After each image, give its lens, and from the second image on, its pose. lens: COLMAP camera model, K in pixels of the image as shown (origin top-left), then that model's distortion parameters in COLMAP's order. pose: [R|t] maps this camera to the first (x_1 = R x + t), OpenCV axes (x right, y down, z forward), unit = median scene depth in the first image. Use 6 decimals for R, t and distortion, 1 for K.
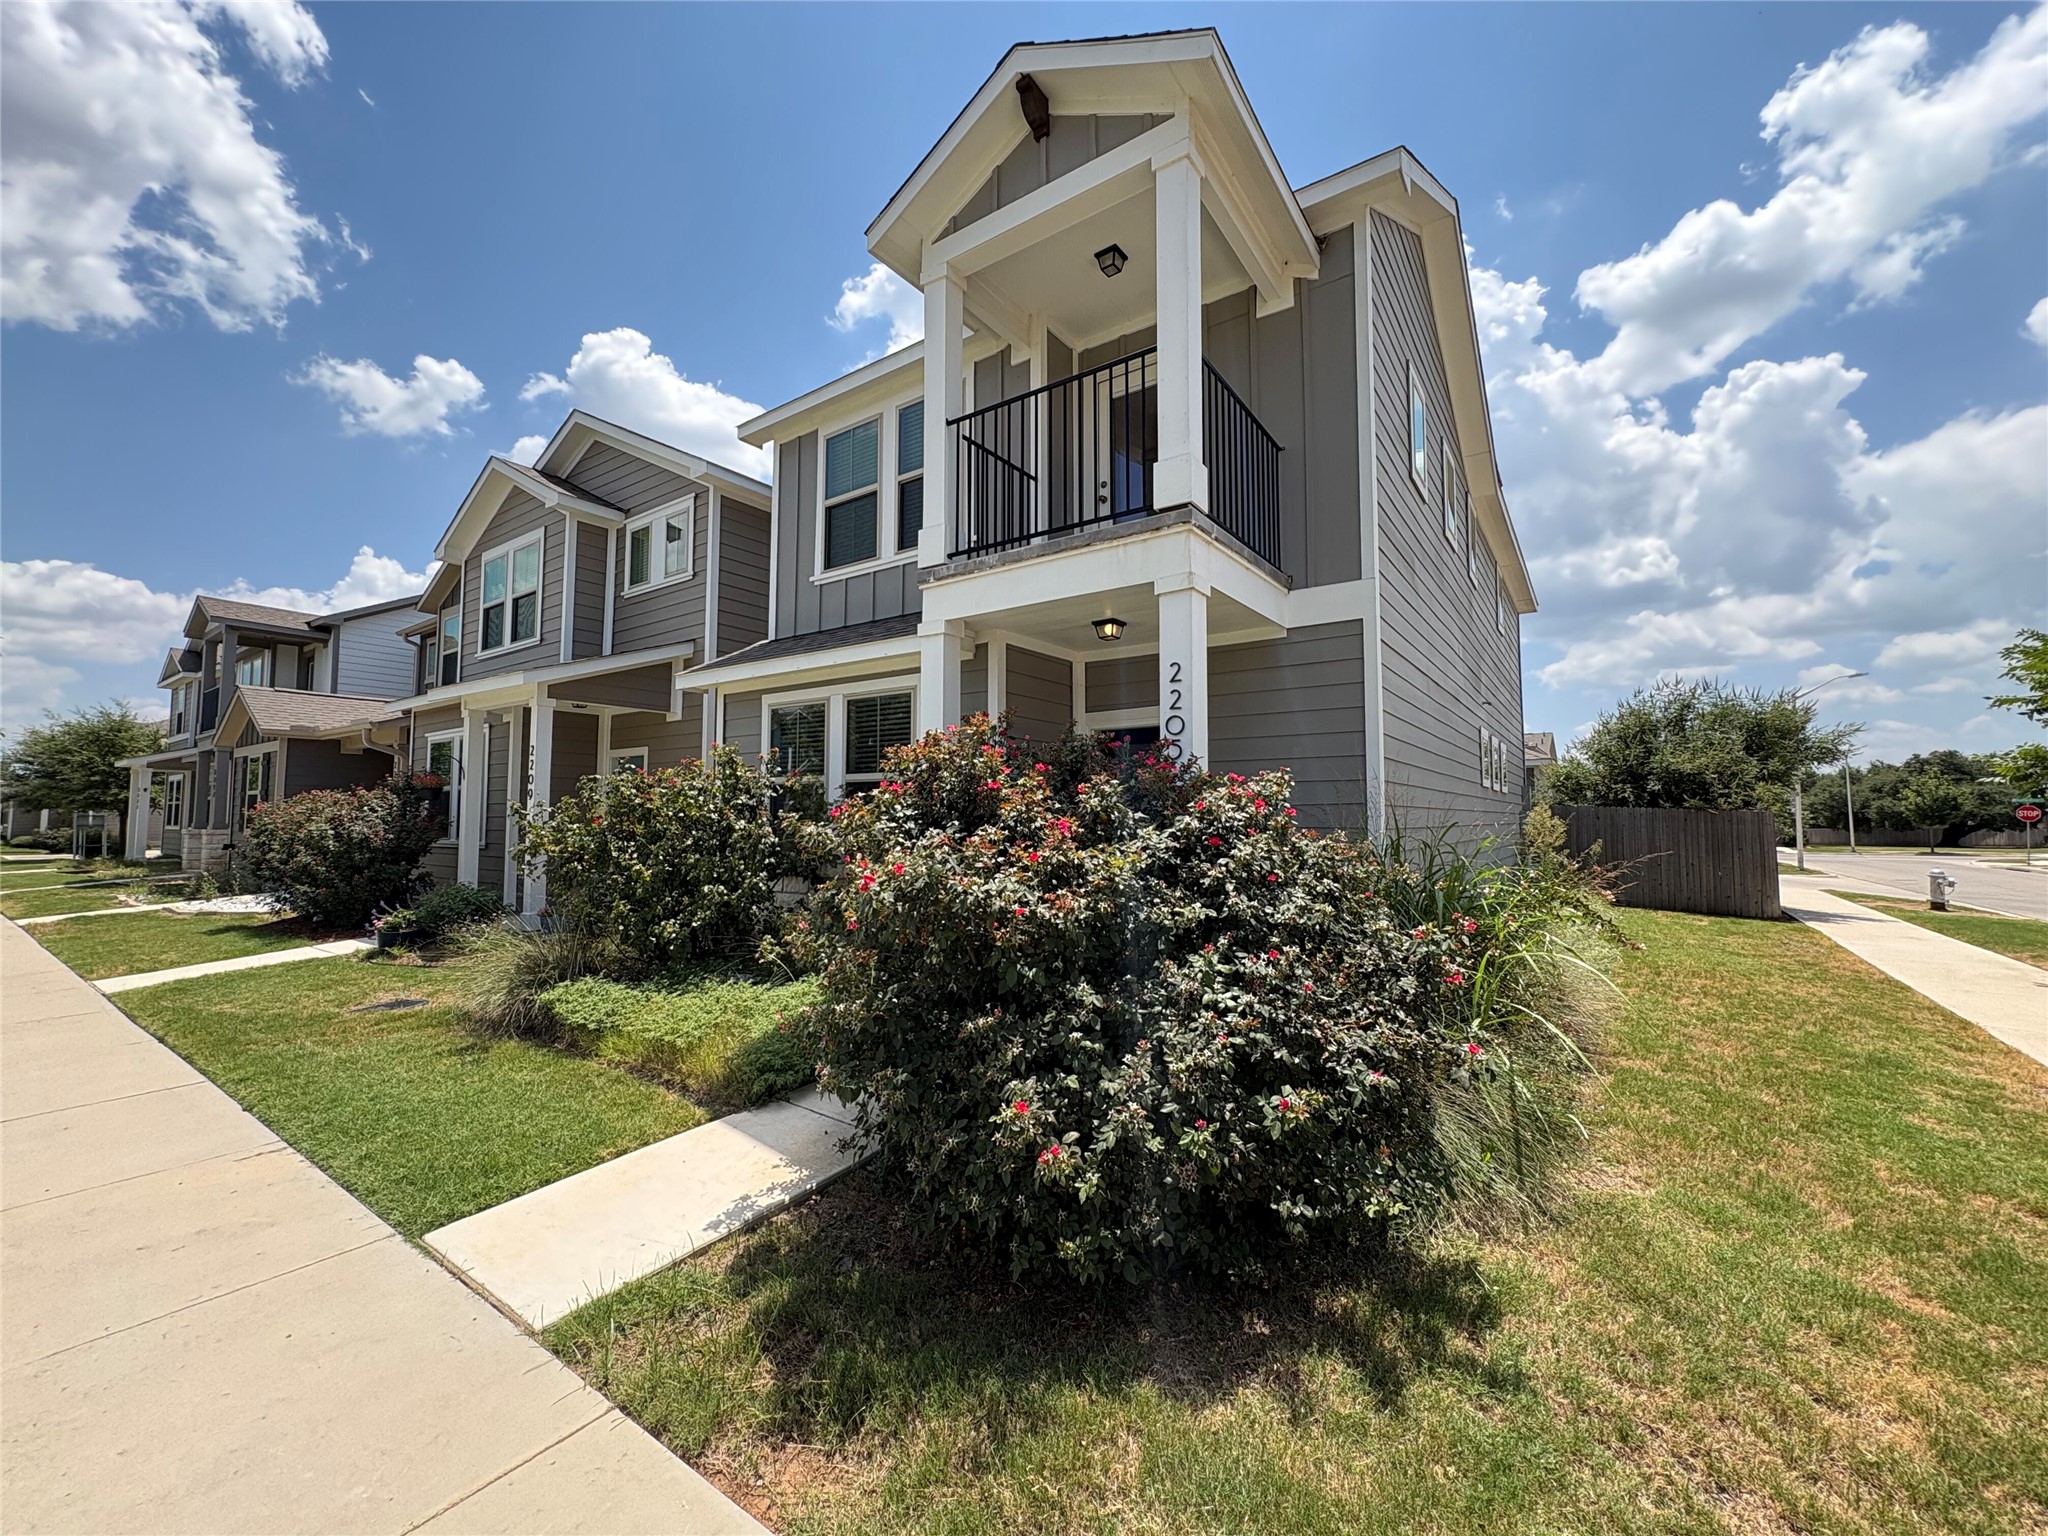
lens RADIAL K [[812.5, 0, 1024.0], [0, 812.5, 768.0], [0, 0, 1]] dist [-0.000117, -0.000067]
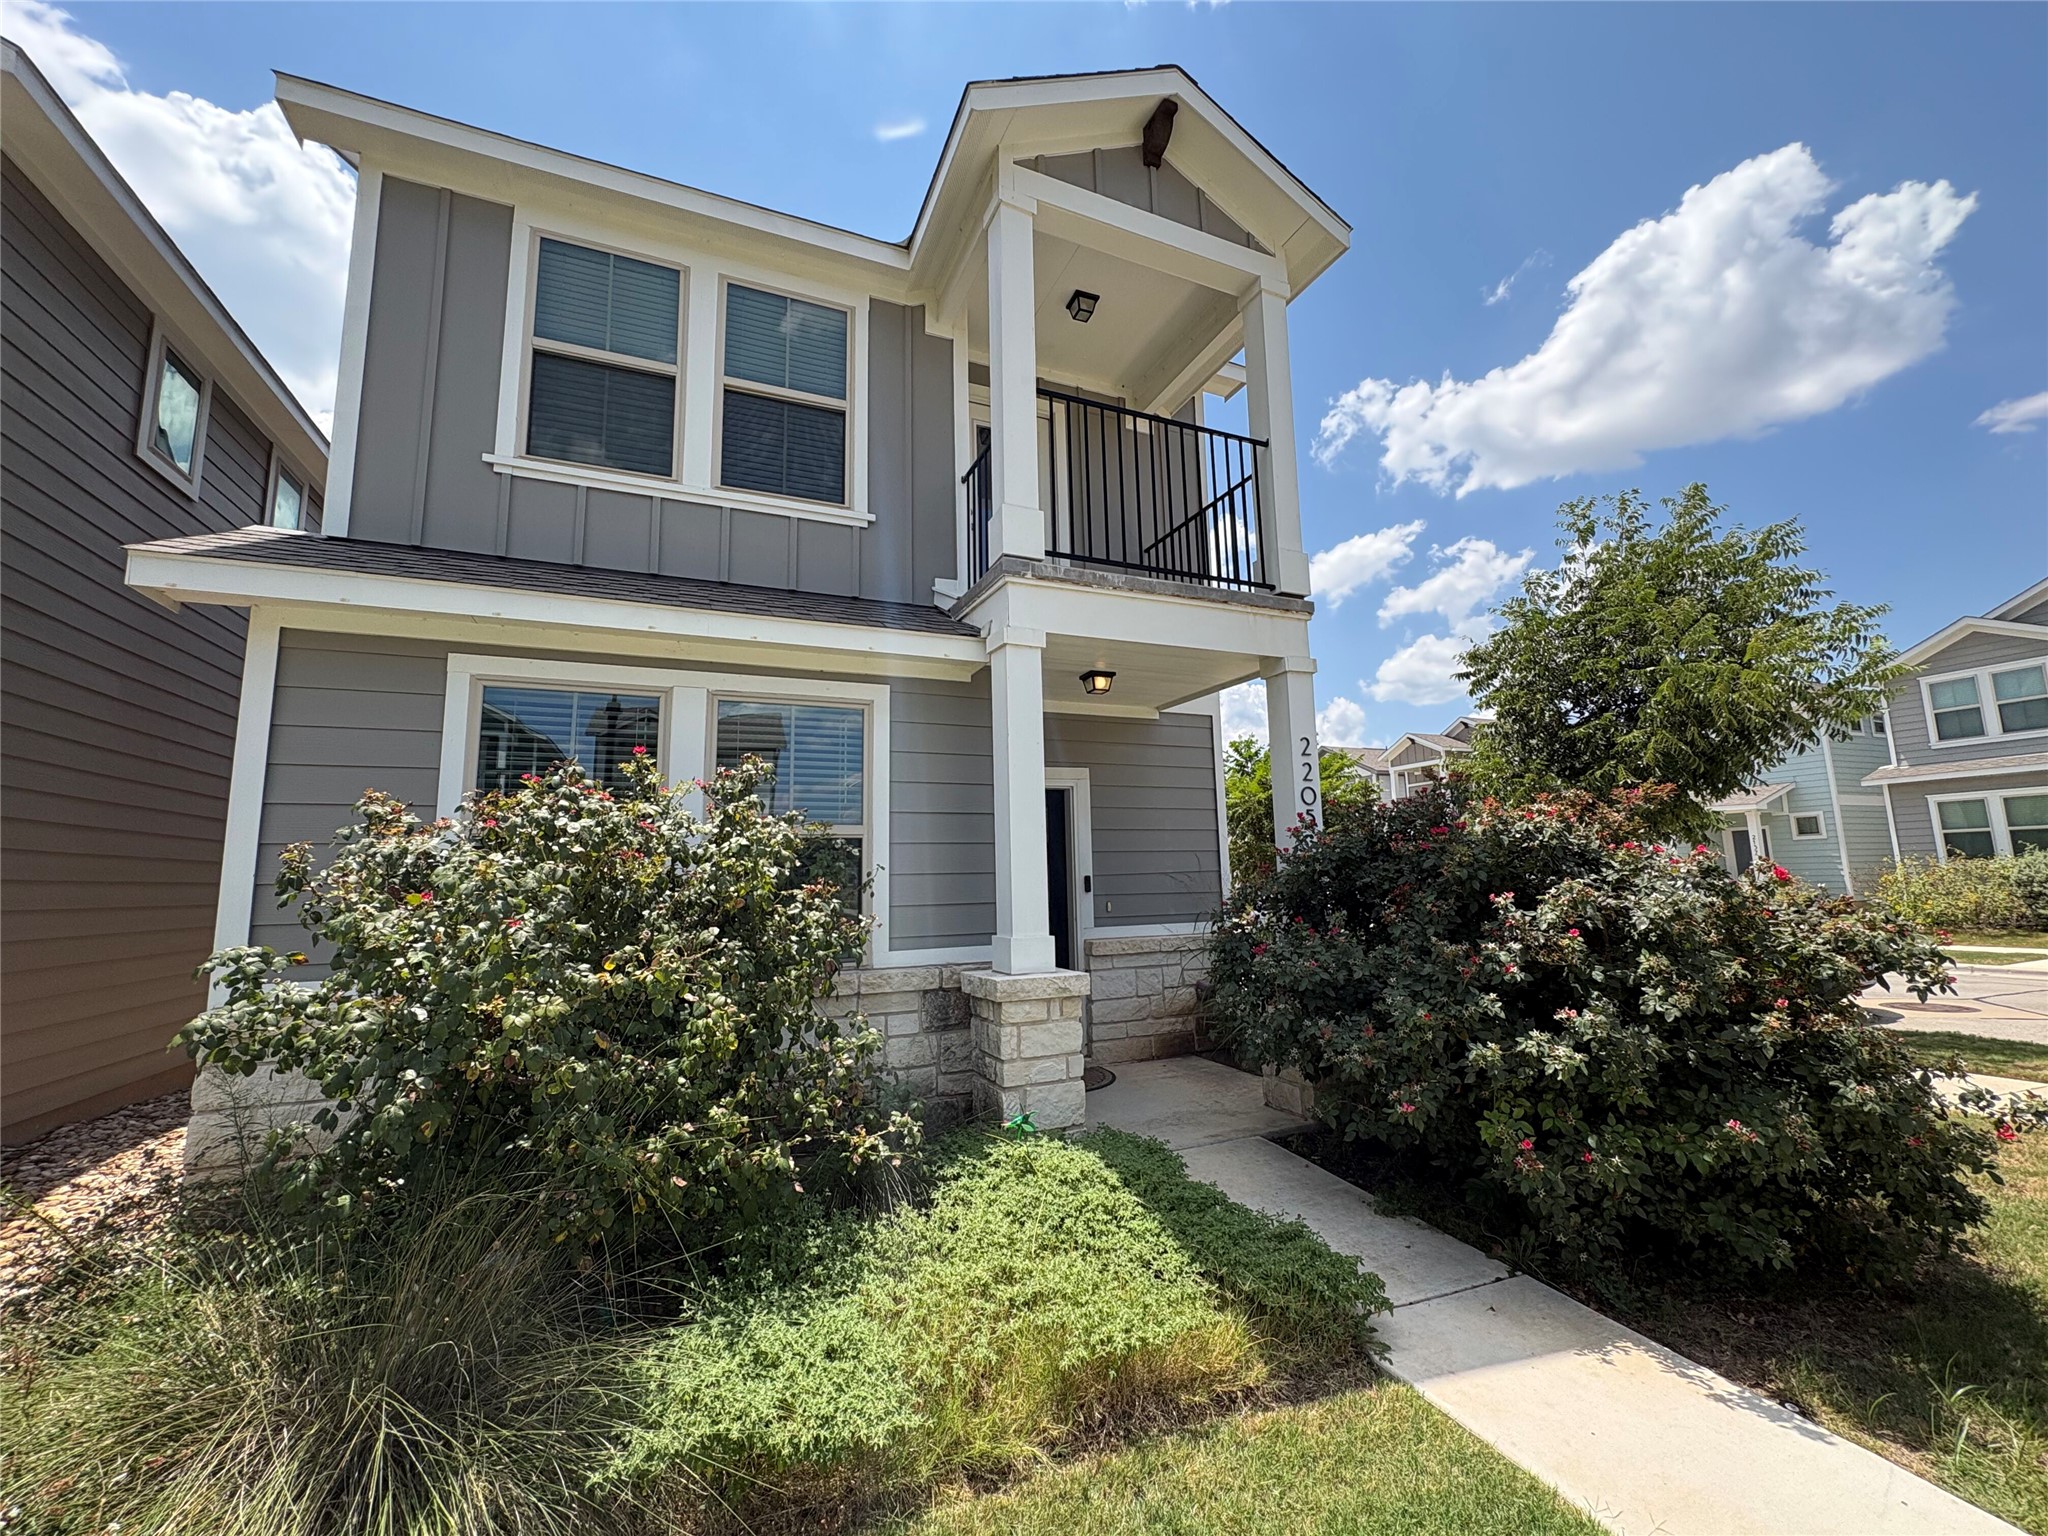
lens RADIAL K [[812.5, 0, 1024.0], [0, 812.5, 768.0], [0, 0, 1]] dist [-0.000117, -0.000067]
pose [[0.527869, 0.105143, 0.842793, -0.727672], [-0.028108, 0.993927, -0.106393, 0.028121], [-0.848861, 0.032472, 0.527618, 0.601393]]
